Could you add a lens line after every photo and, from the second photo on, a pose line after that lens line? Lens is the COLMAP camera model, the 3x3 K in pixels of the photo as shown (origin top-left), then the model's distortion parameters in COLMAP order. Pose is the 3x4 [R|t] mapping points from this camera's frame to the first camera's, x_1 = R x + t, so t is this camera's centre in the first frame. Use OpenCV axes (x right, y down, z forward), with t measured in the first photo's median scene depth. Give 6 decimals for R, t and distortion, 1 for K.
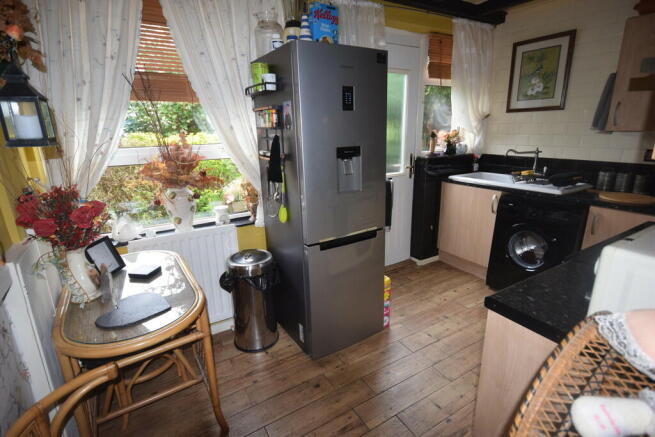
lens RADIAL K [[317.9, 0, 327.5], [0, 317.9, 218.5], [0, 0, 1]] dist [0.014753, -0.000009]
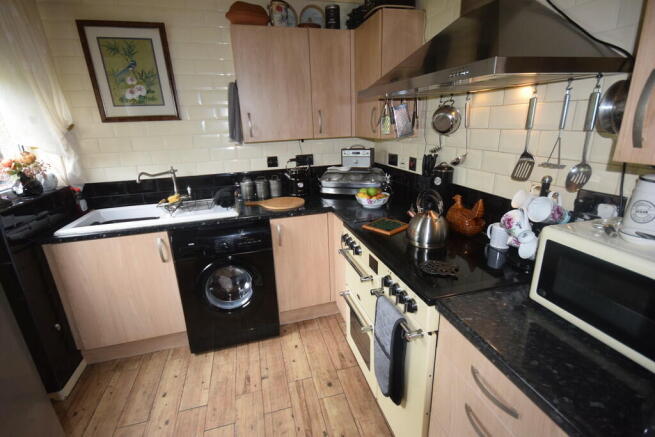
lens RADIAL K [[310.2, 0, 327.5], [0, 310.2, 218.5], [0, 0, 1]] dist [0.002043, -0.000196]
pose [[0.269874, -0.279940, 0.921304, 0.009015], [0.302135, 0.933103, 0.195022, -0.129857], [-0.914266, 0.225726, 0.336400, 0.403106]]
